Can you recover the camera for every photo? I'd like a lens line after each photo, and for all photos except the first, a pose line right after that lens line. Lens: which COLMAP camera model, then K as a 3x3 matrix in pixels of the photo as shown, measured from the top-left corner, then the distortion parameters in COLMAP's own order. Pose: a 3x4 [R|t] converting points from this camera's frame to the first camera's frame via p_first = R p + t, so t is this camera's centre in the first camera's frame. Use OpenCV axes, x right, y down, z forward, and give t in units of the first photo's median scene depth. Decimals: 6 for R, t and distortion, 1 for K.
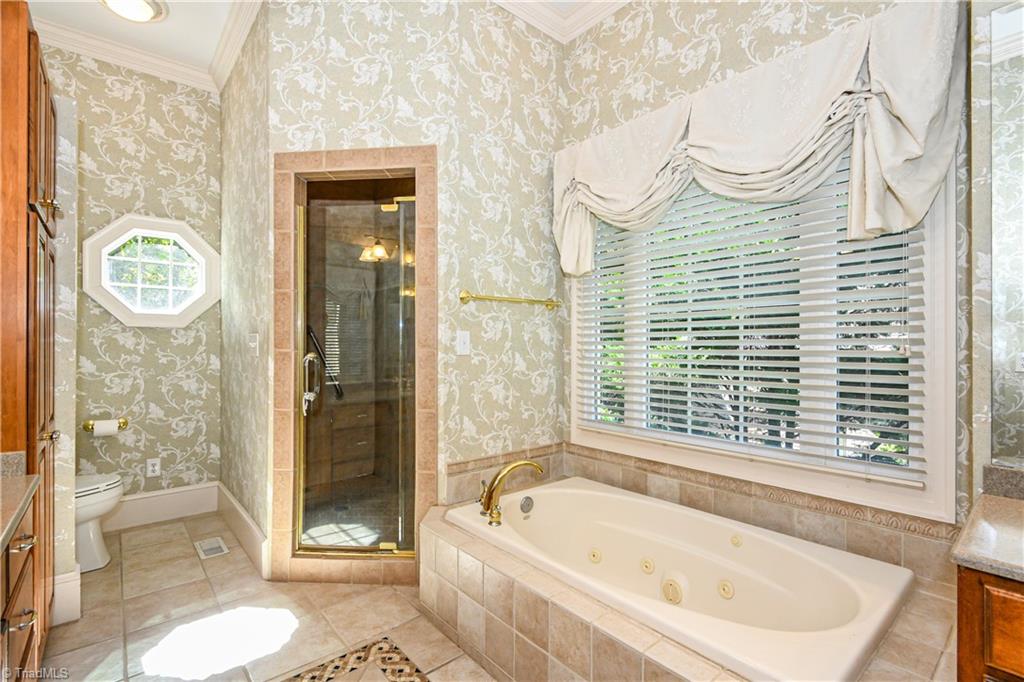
lens RADIAL K [[471.8, 0, 513.7], [0, 471.8, 341.5], [0, 0, 1]] dist [-0.005141, -0.002956]
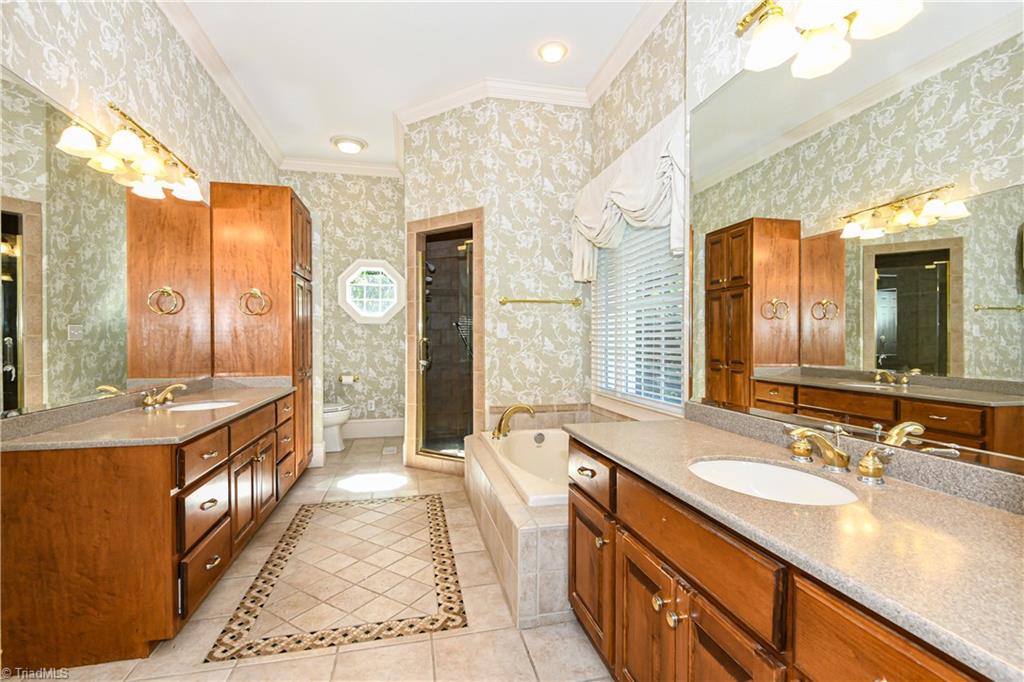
lens RADIAL K [[471.8, 0, 512.6], [0, 471.8, 342.1], [0, 0, 1]] dist [-0.005141, -0.002956]
pose [[0.881239, 0.002628, -0.472663, 0.636791], [0.004152, 0.999903, 0.013301, 0.019856], [0.472652, -0.013684, 0.881143, -0.344915]]
